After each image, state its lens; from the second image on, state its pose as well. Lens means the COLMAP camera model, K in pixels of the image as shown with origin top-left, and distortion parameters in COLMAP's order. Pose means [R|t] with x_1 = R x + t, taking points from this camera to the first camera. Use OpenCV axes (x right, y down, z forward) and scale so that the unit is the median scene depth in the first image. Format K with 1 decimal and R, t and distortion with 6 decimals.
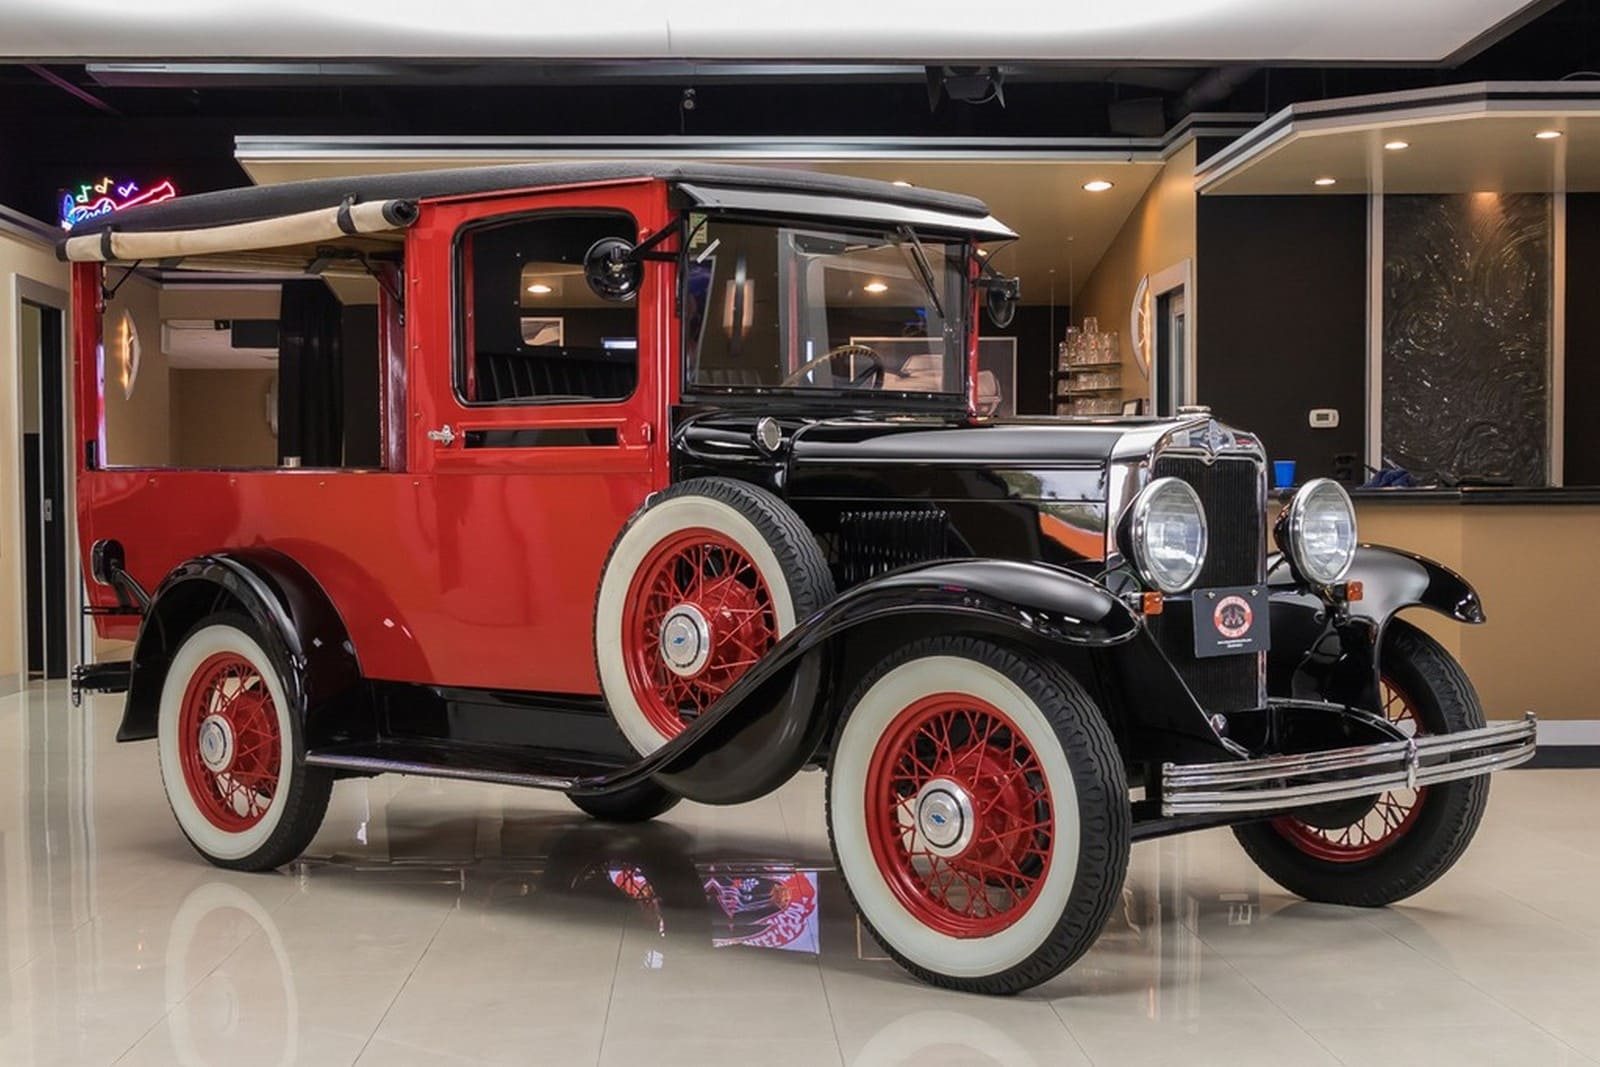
lens RADIAL K [[2510.8, 0, 767.3], [0, 2510.8, 593.3], [0, 0, 1]] dist [-0.015460, 0.012299]
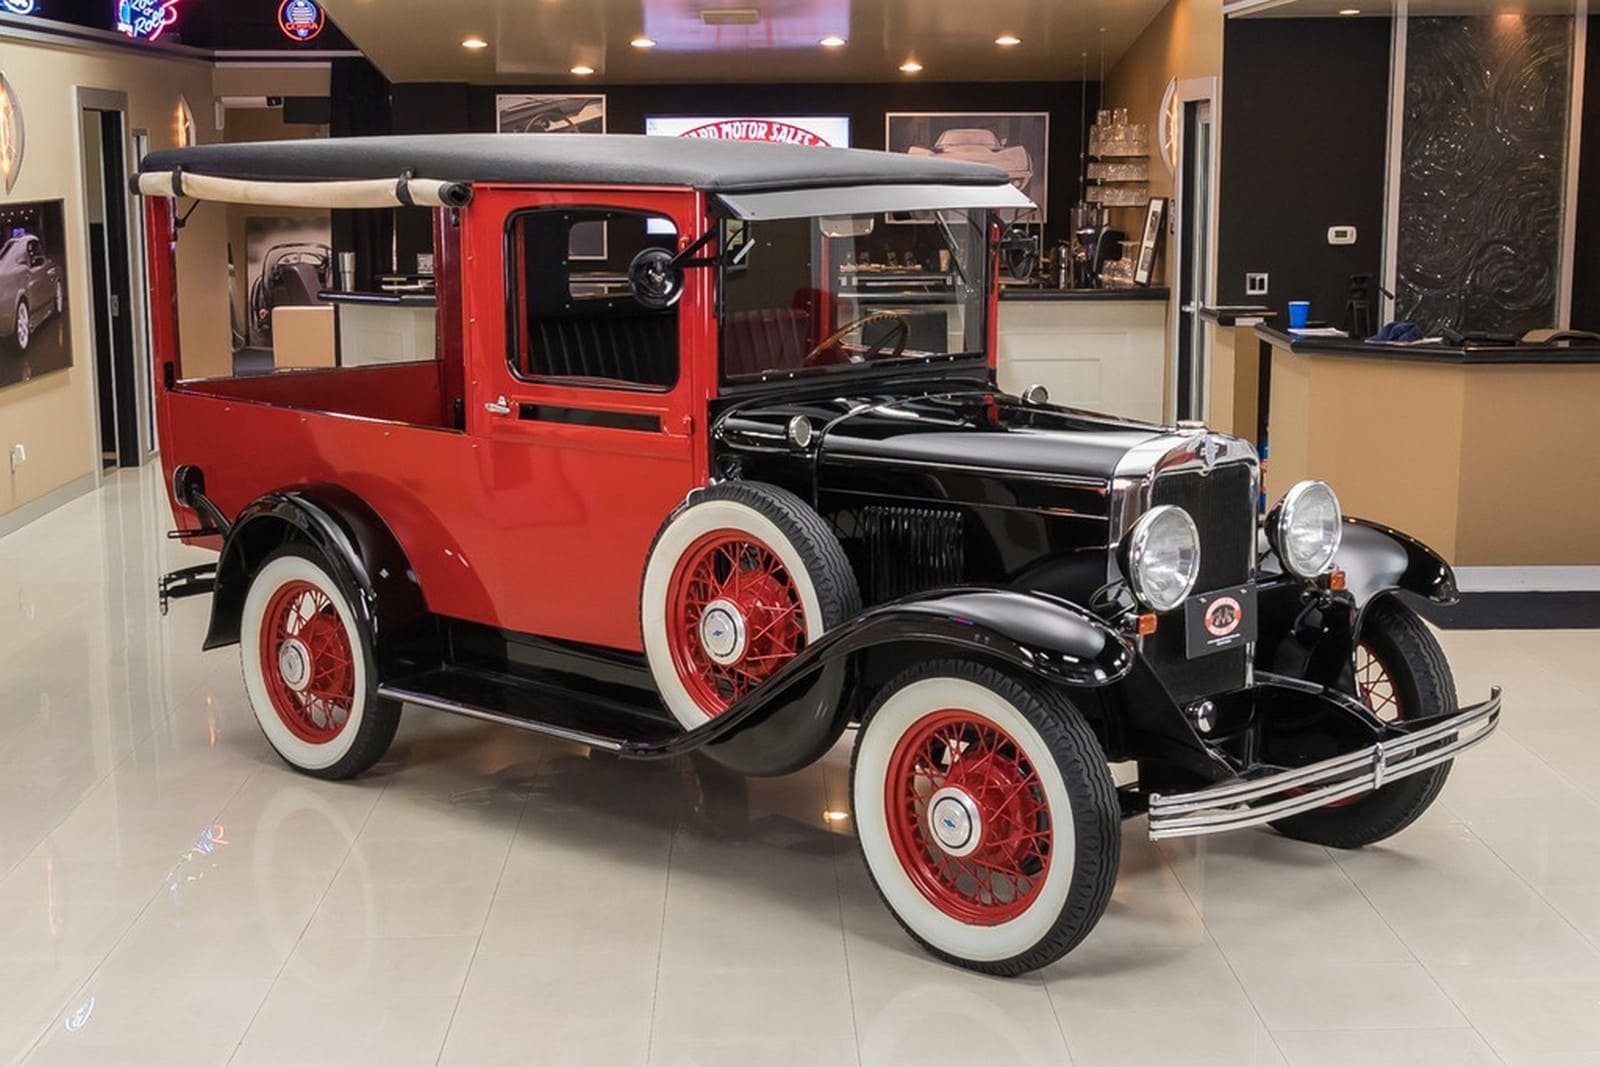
lens RADIAL K [[2460.1, 0, 757.5], [0, 2460.1, 608.1], [0, 0, 1]] dist [-0.027323, 0.053438]
pose [[0.999795, 0.002323, -0.020124, 0.003607], [0.000630, 0.989355, 0.145519, -0.133509], [0.020248, -0.145501, 0.989151, -0.057102]]
